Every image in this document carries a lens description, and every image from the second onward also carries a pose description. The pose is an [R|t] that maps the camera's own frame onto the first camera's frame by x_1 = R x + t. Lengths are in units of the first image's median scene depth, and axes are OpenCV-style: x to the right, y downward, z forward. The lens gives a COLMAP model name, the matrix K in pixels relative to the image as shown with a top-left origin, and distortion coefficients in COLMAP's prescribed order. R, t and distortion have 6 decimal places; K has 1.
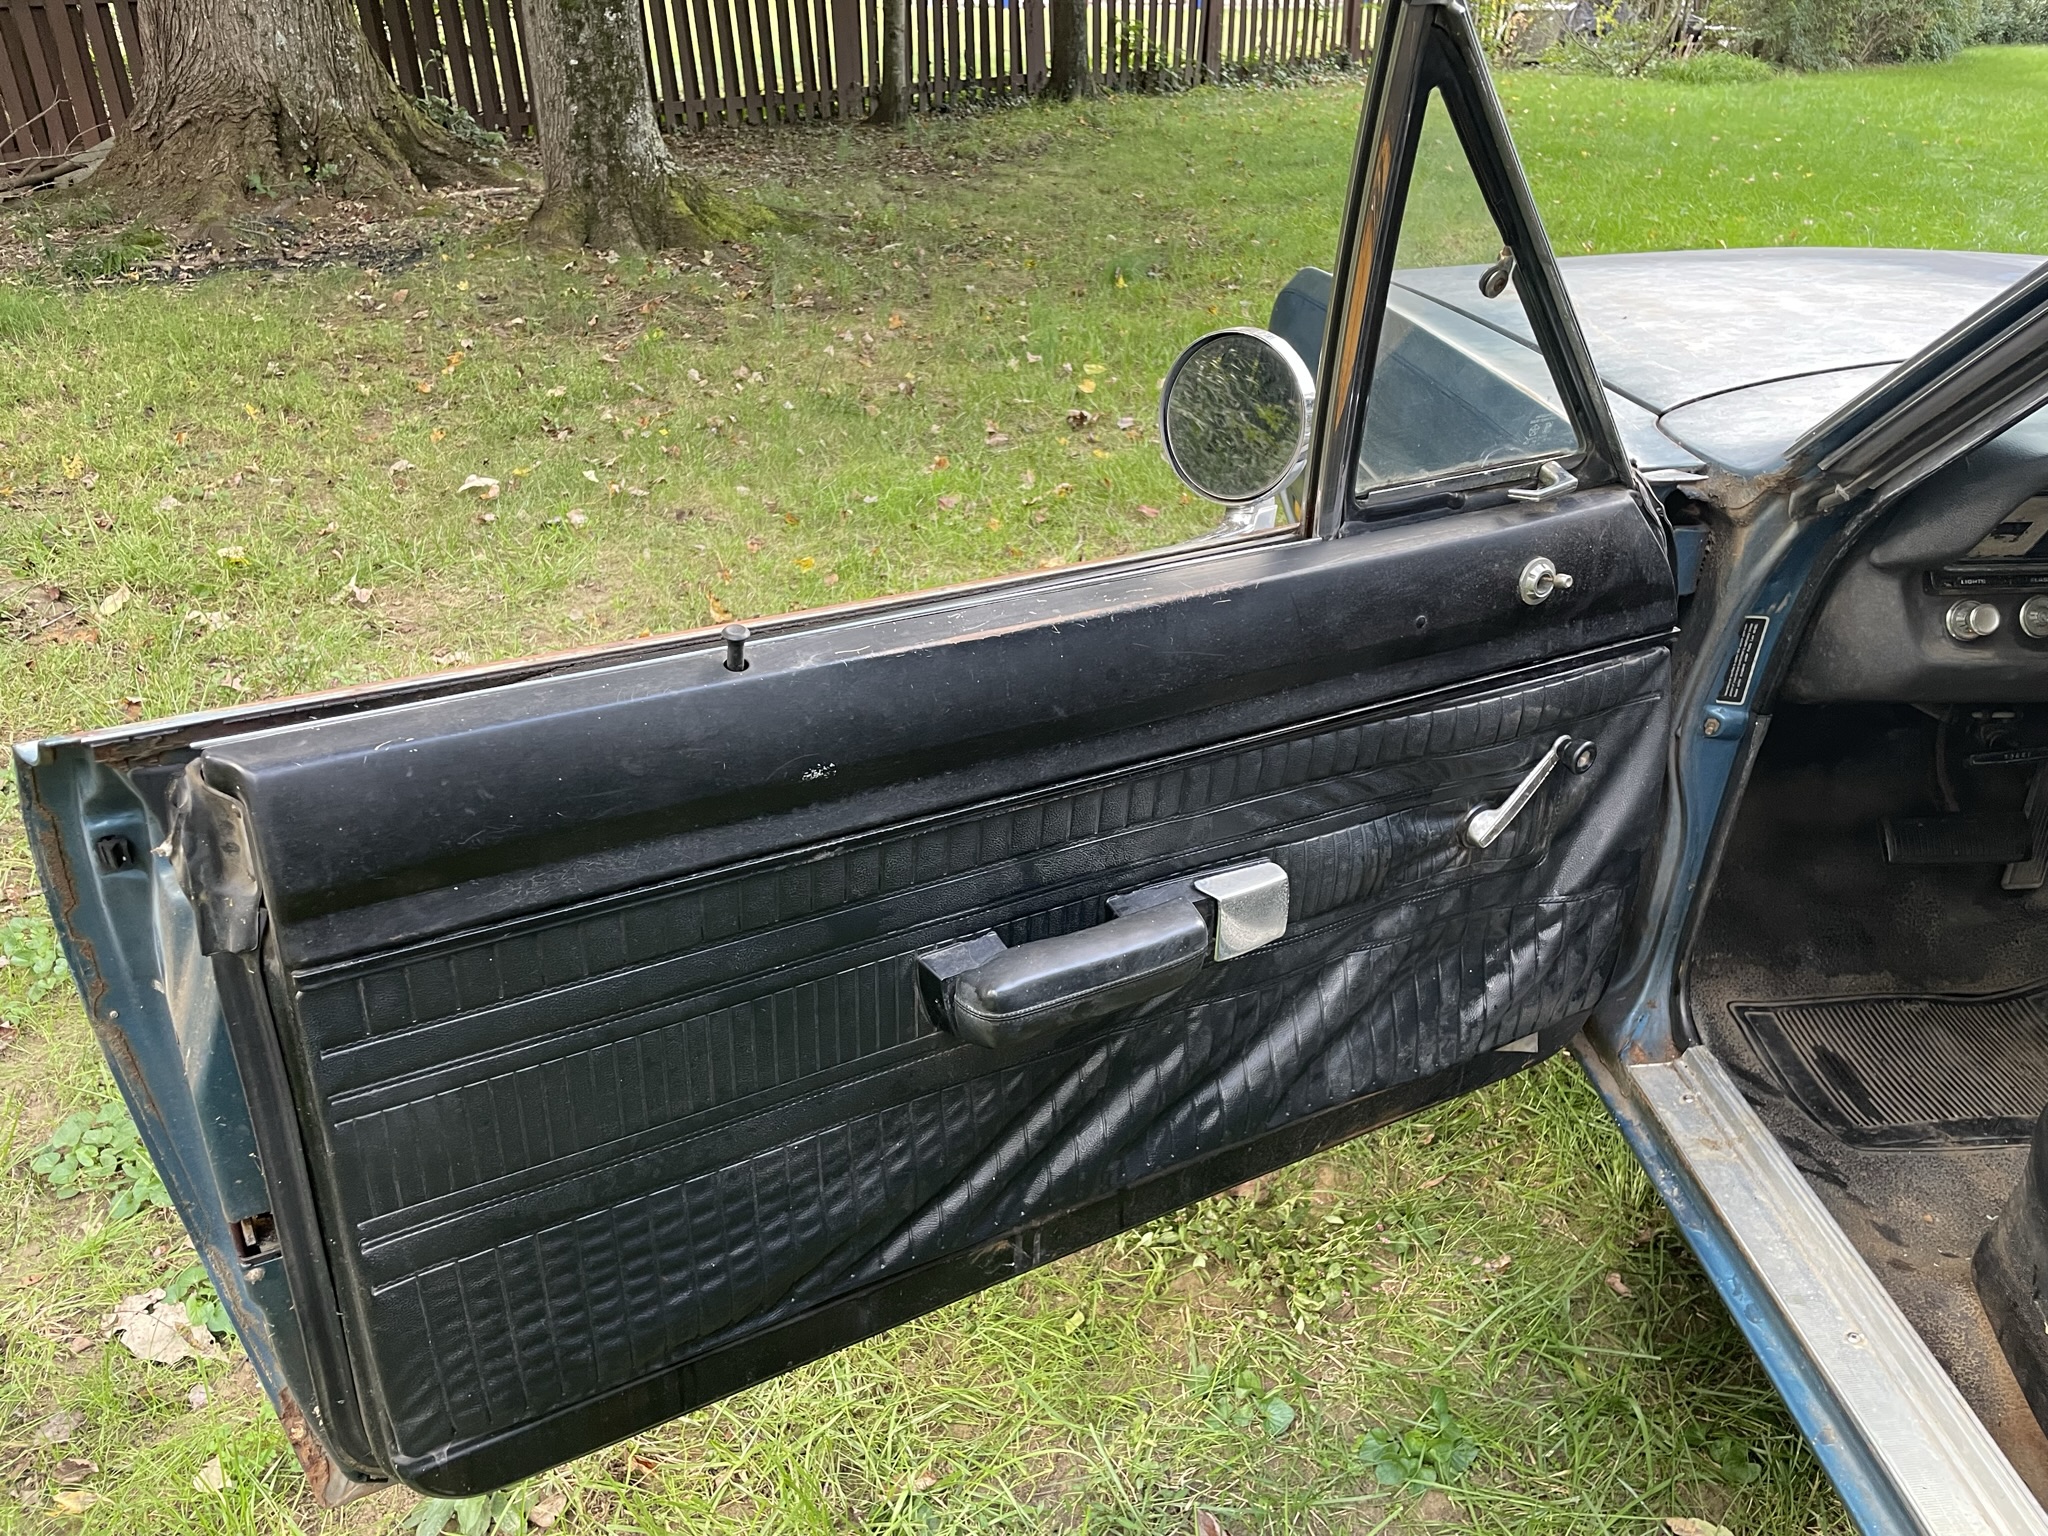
lens RADIAL K [[1546.8, 0, 1006.8], [0, 1546.8, 779.4], [0, 0, 1]] dist [0.085672, -0.124931]
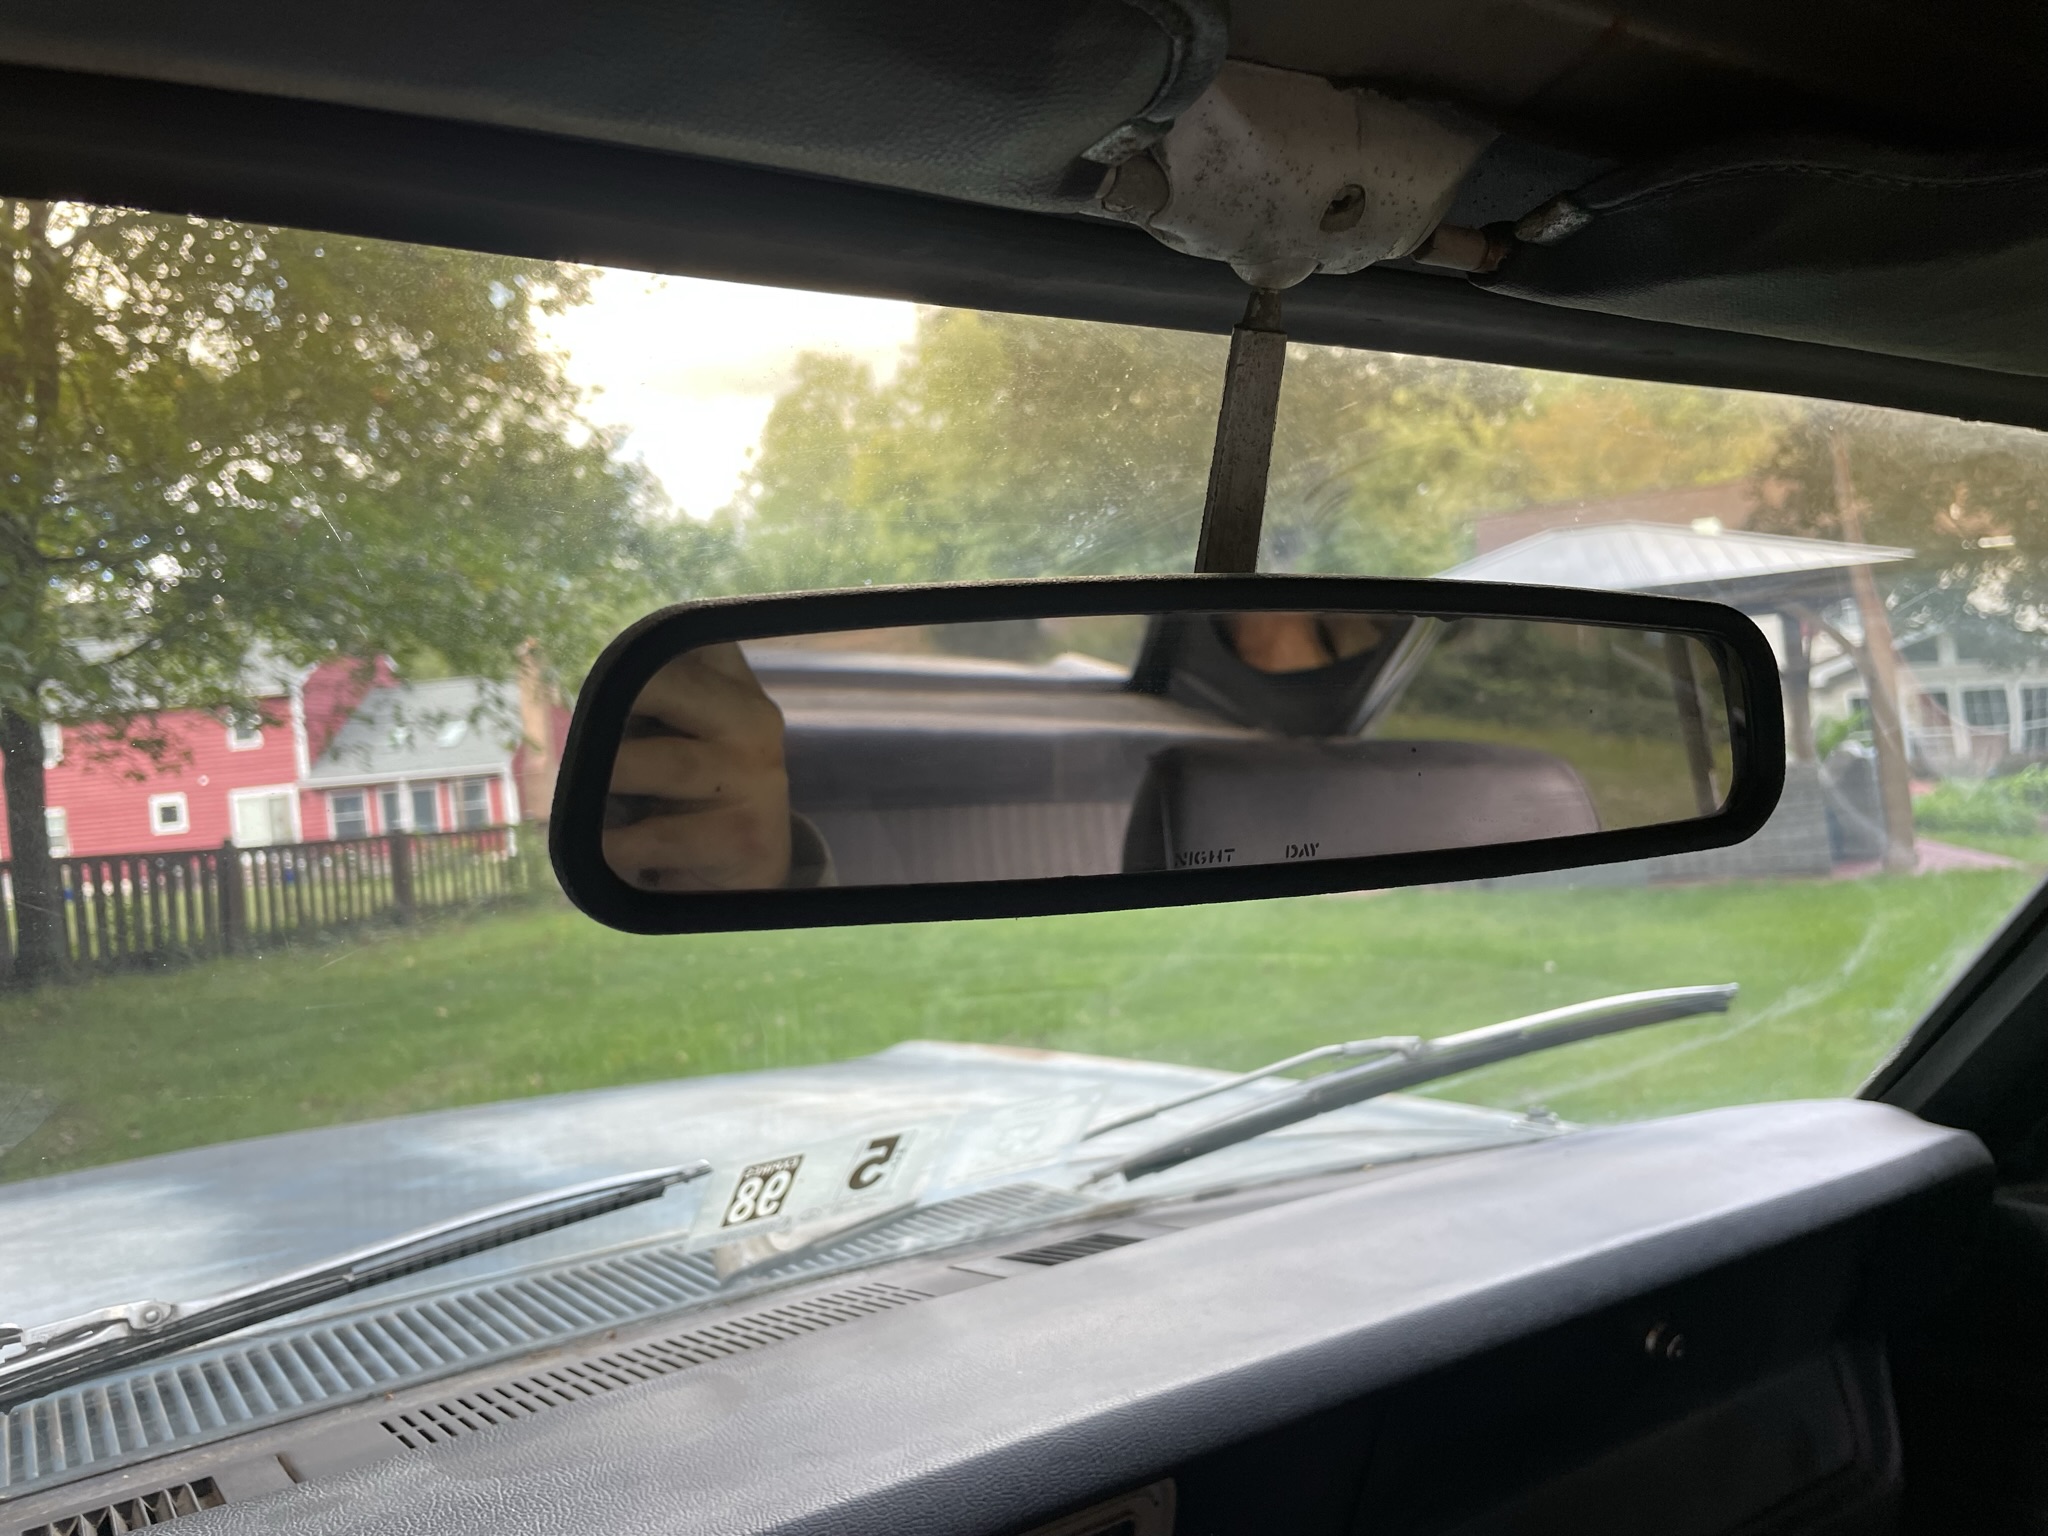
lens RADIAL K [[1553.8, 0, 1019.6], [0, 1553.8, 796.2], [0, 0, 1]] dist [0.008585, 0.003780]
pose [[0.866066, -0.059760, 0.496346, 0.792794], [0.289664, 0.869177, -0.400781, -0.167751], [-0.407462, 0.490876, 0.770075, 0.461935]]
